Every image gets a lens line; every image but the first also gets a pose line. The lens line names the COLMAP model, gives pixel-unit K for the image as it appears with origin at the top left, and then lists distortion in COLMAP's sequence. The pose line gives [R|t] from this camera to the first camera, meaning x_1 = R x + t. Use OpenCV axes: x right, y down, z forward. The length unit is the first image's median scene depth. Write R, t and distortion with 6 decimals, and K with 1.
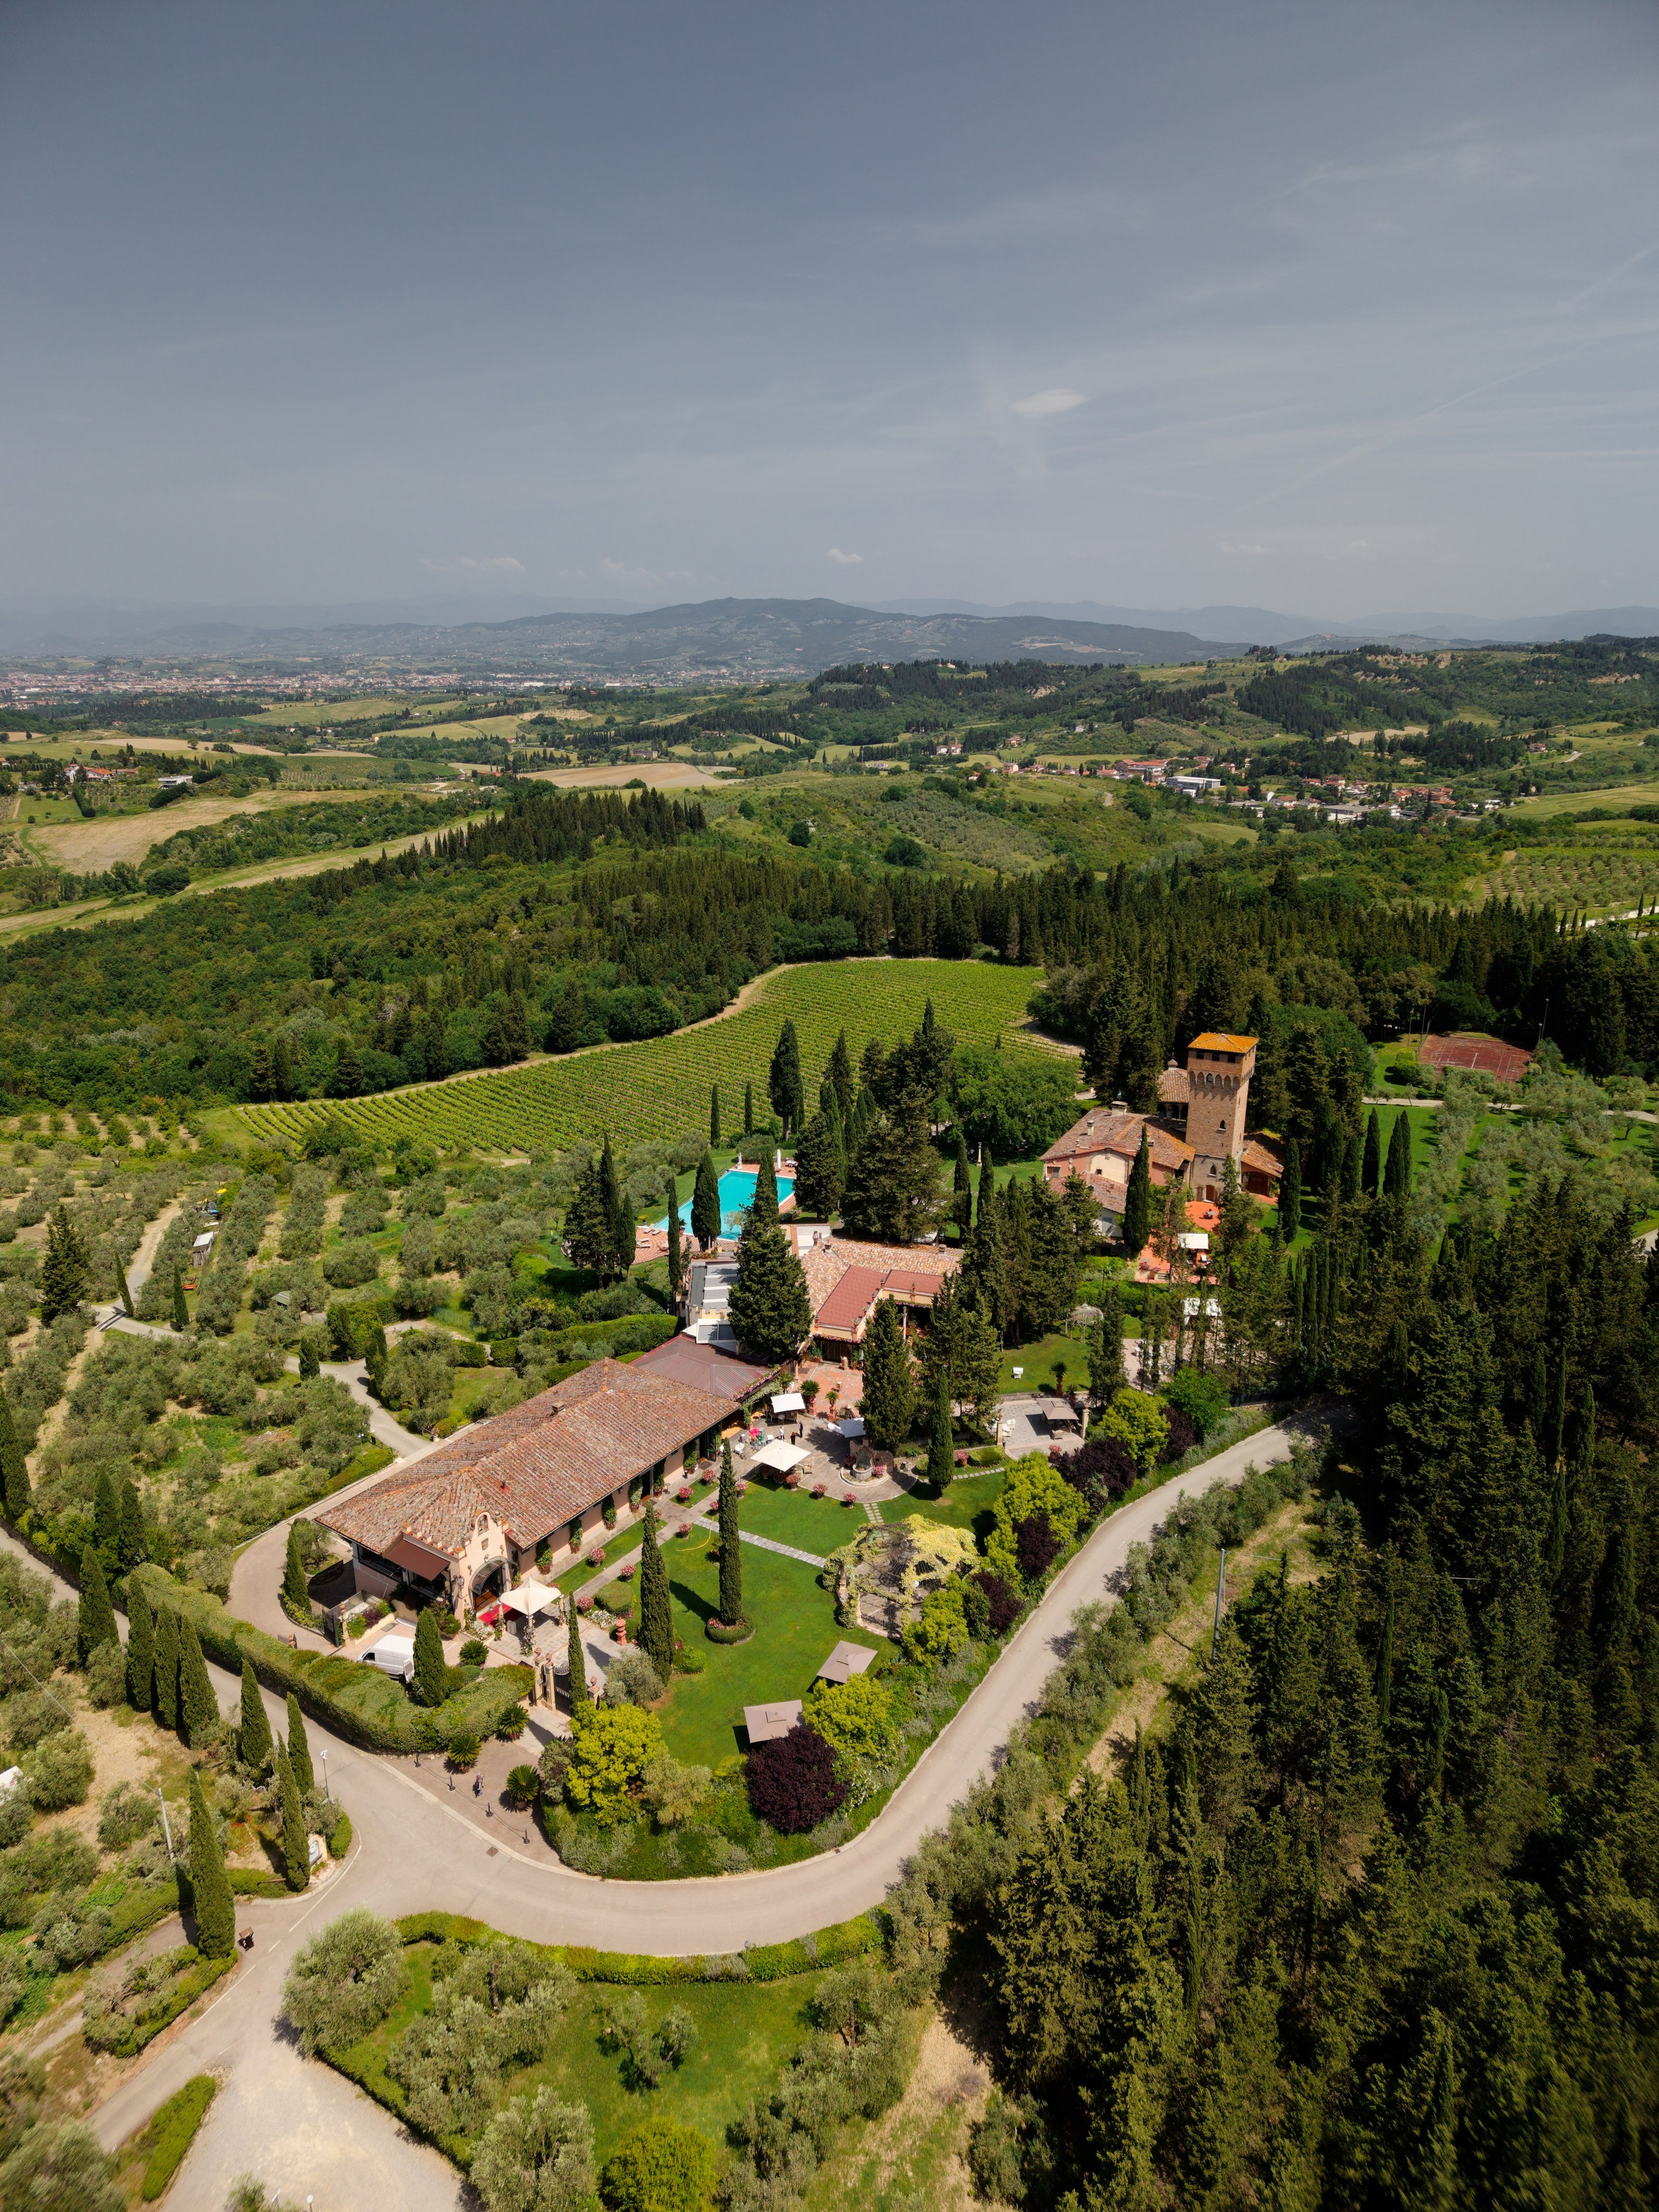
lens RADIAL K [[1498.1, 0, 827.7], [0, 1498.1, 1101.1], [0, 0, 1]] dist [0.008064, -0.001774]
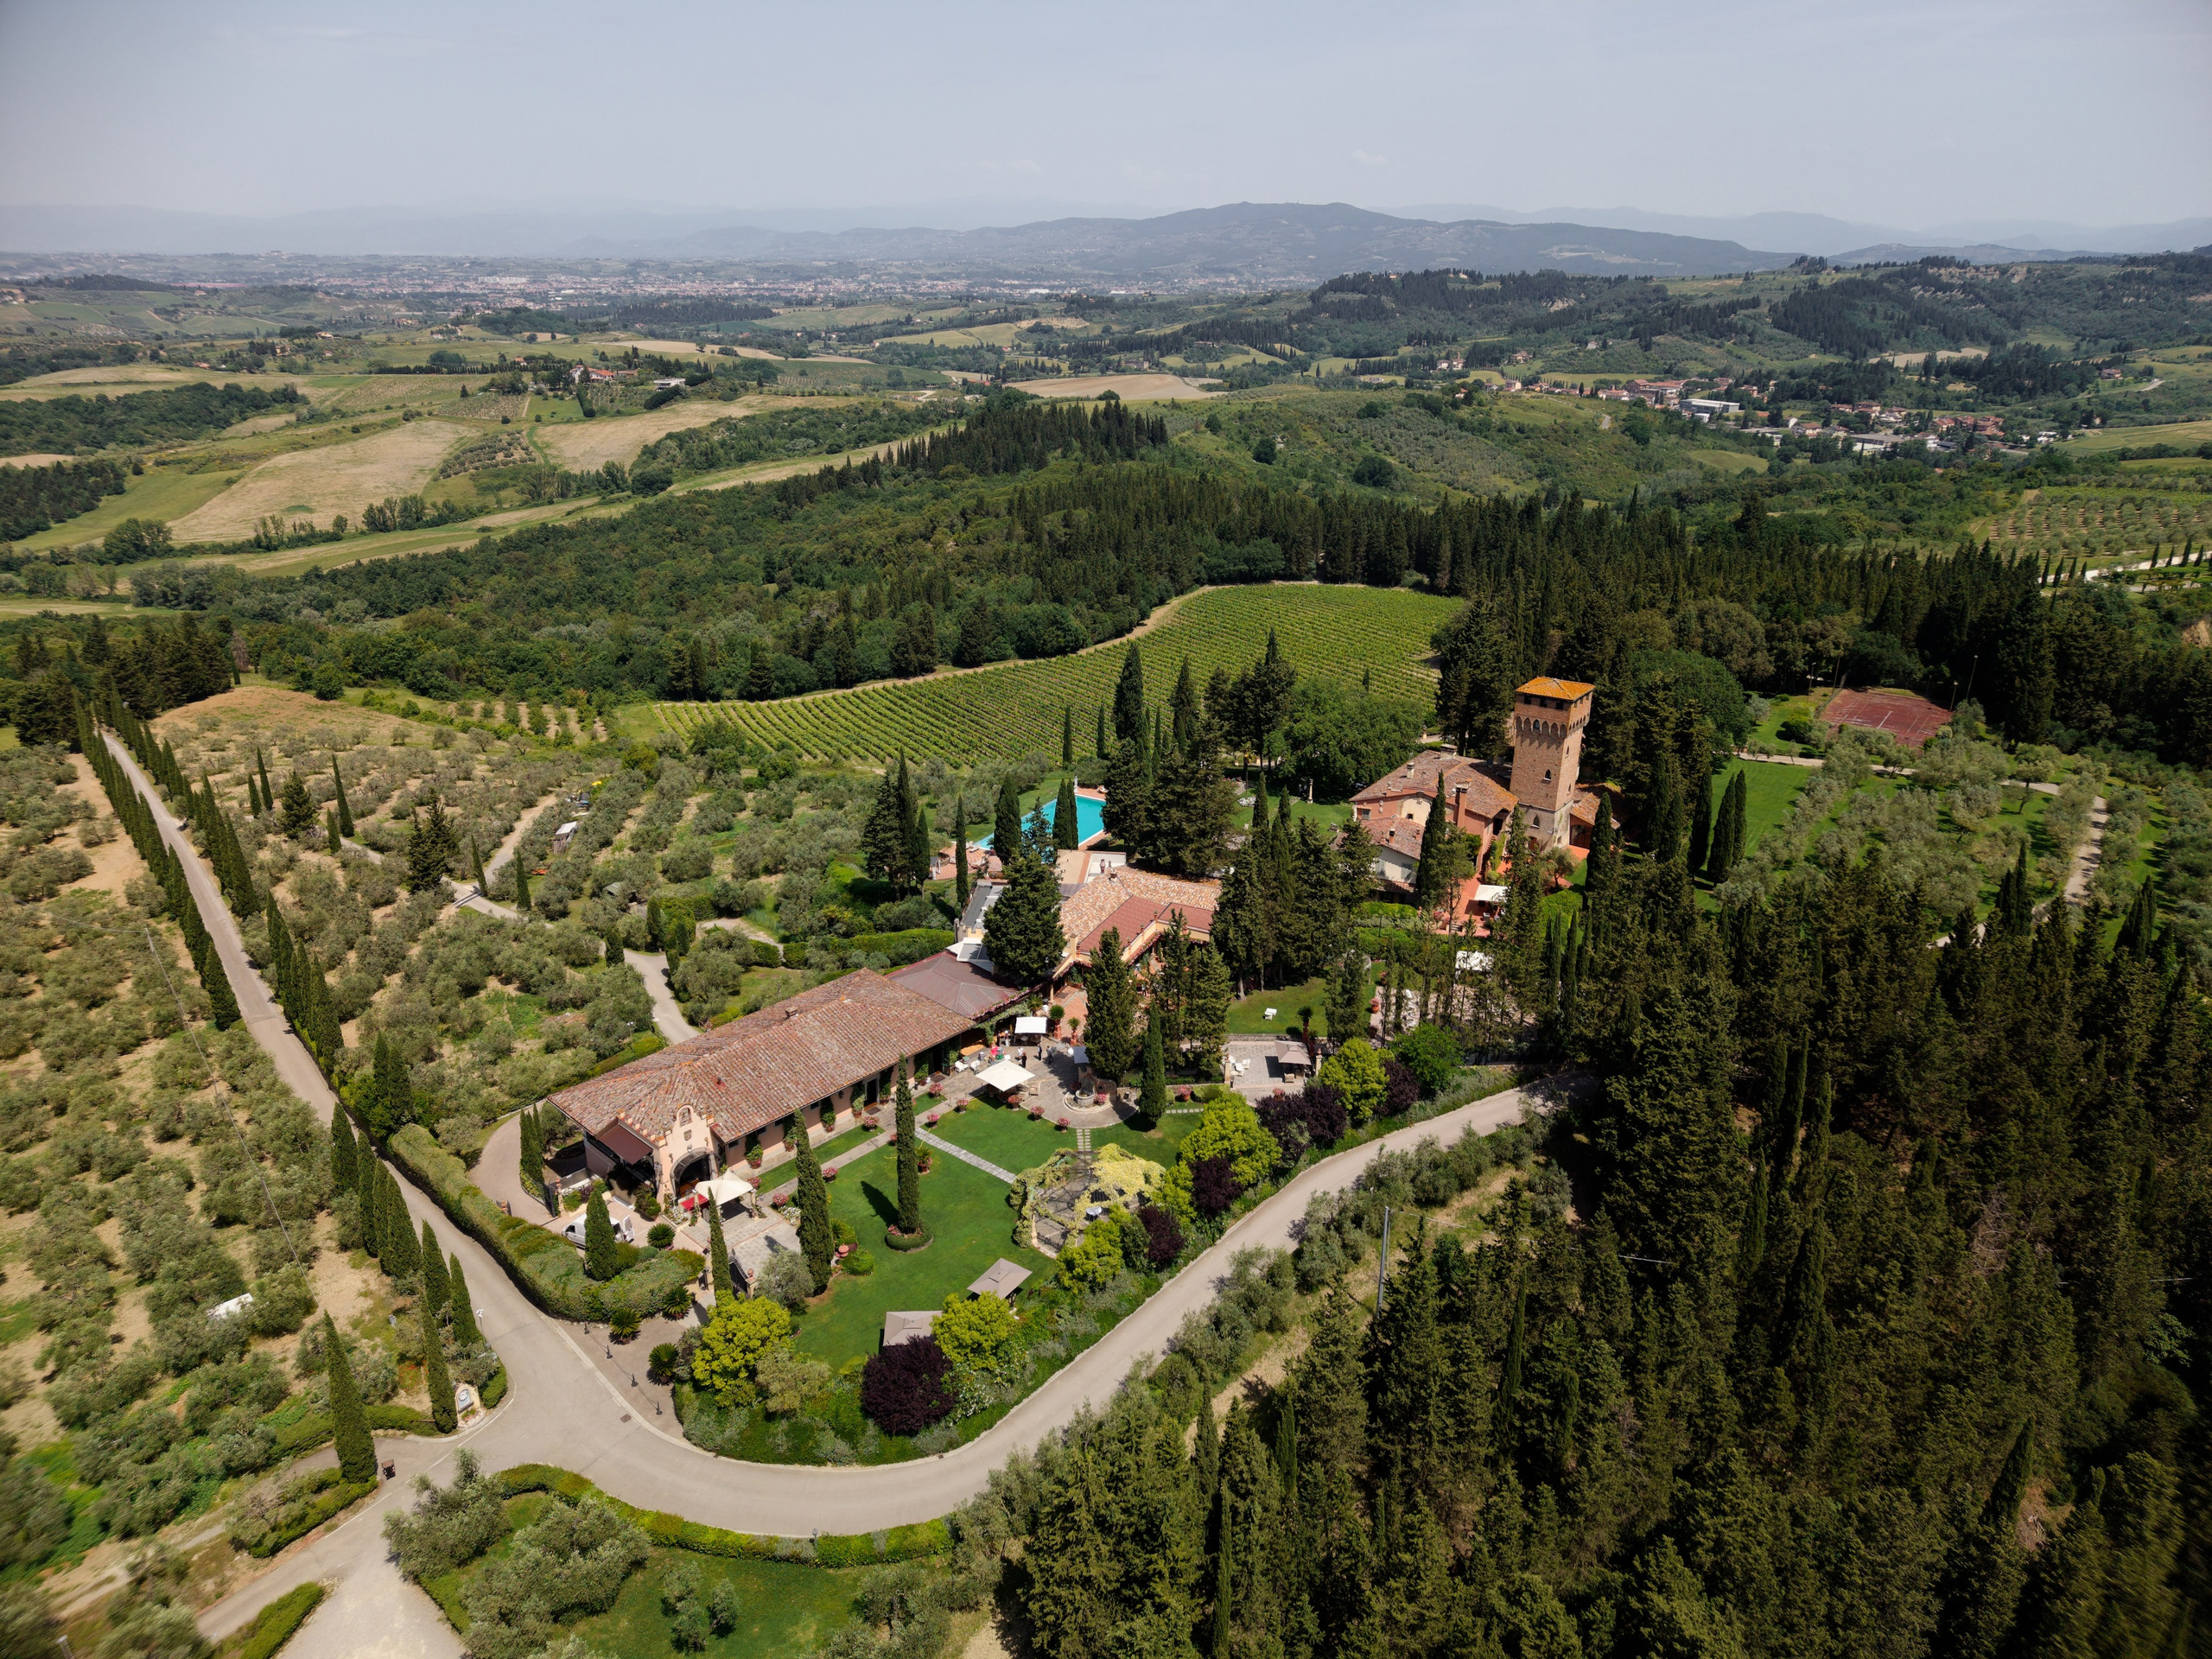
lens RADIAL K [[1498.2, 0, 1098.1], [0, 1498.2, 823.3], [0, 0, 1]] dist [0.008064, -0.001774]
pose [[0.988298, 0.060382, -0.140075, 0.124271], [-0.050599, 0.996092, 0.072386, -0.008385], [0.143899, -0.064451, 0.987491, 0.011876]]
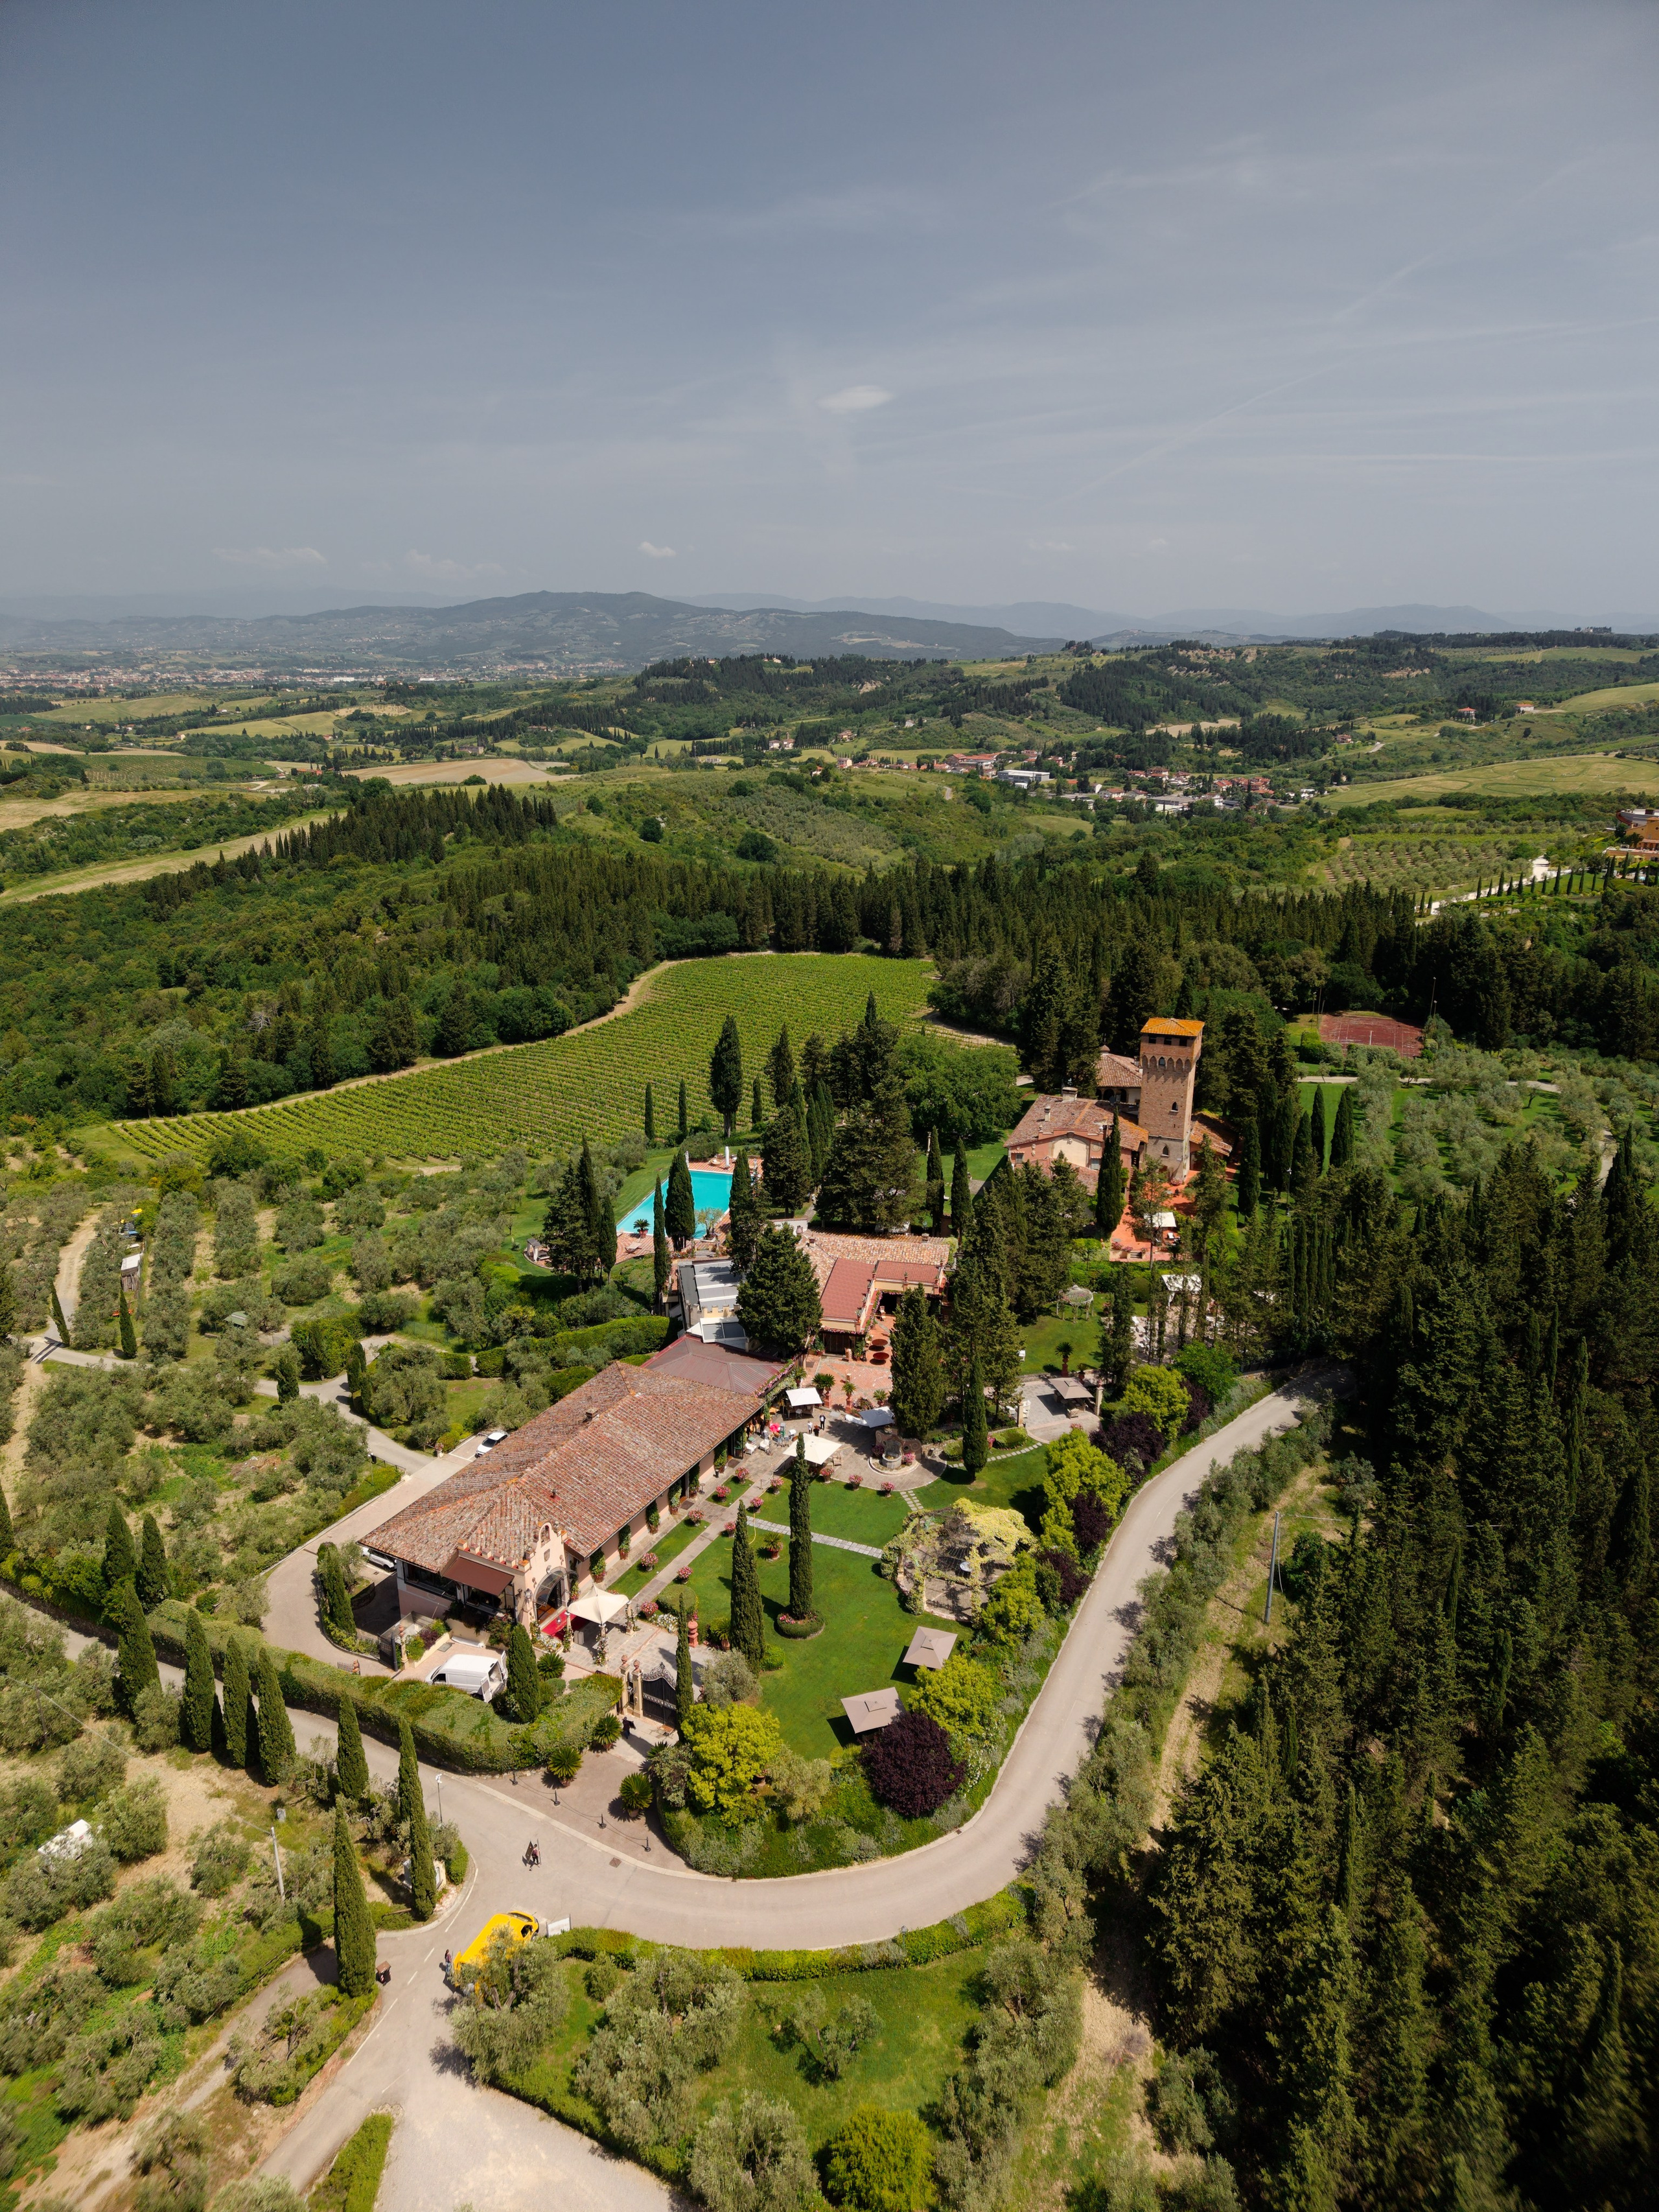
lens RADIAL K [[1498.1, 0, 827.7], [0, 1498.1, 1101.1], [0, 0, 1]] dist [0.008064, -0.001774]
pose [[0.993193, -0.032848, 0.111751, -0.095588], [0.032477, 0.999459, 0.005142, -0.000938], [-0.111859, -0.001478, 0.993723, 0.001541]]
